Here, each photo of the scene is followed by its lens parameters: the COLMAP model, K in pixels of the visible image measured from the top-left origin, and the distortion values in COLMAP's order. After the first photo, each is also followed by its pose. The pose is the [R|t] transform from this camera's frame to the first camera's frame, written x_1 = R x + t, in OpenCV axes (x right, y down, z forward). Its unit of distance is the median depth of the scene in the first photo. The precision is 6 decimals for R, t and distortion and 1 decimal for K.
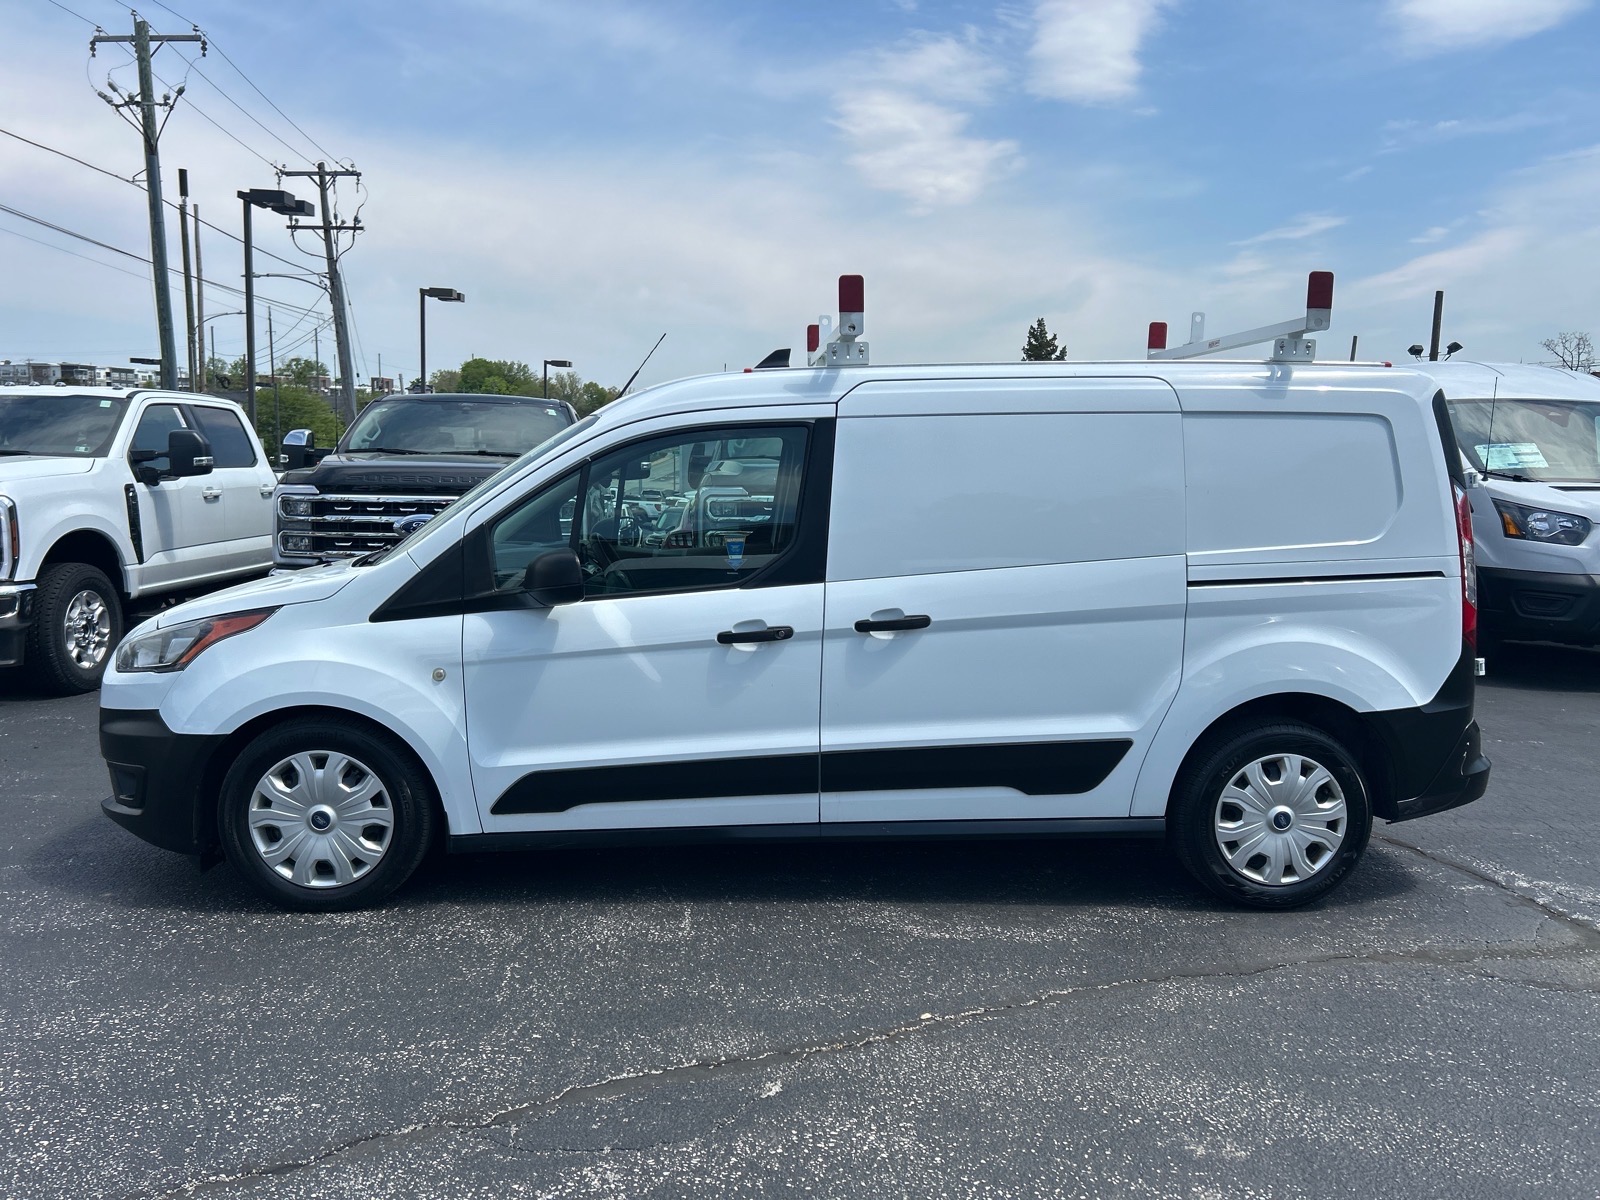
lens RADIAL K [[1215.4, 0, 802.8], [0, 1215.4, 601.5], [0, 0, 1]] dist [0.036296, -0.041510]
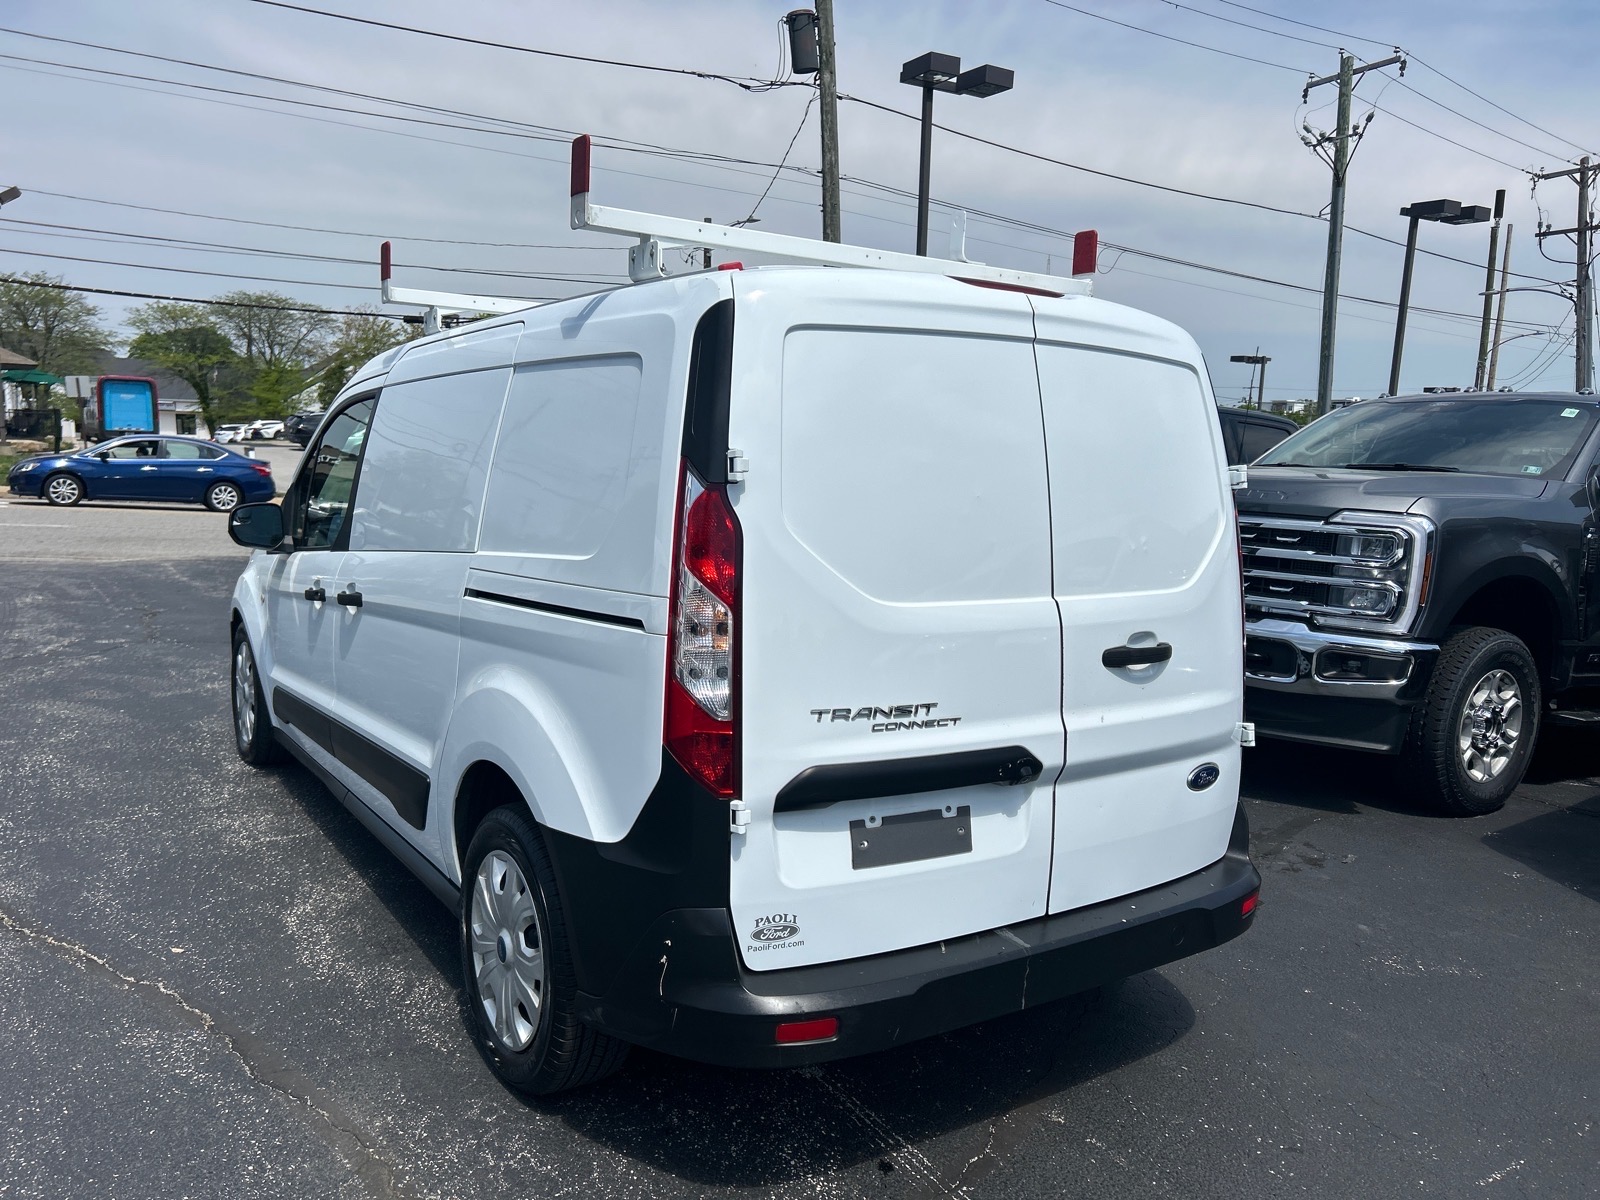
lens RADIAL K [[1215.4, 0, 801.3], [0, 1215.4, 603.2], [0, 0, 1]] dist [0.036296, -0.041510]
pose [[0.504130, 0.109072, -0.856712, 0.161512], [-0.130135, 0.990260, 0.049498, -0.010872], [0.853767, 0.086535, 0.513414, 0.119426]]
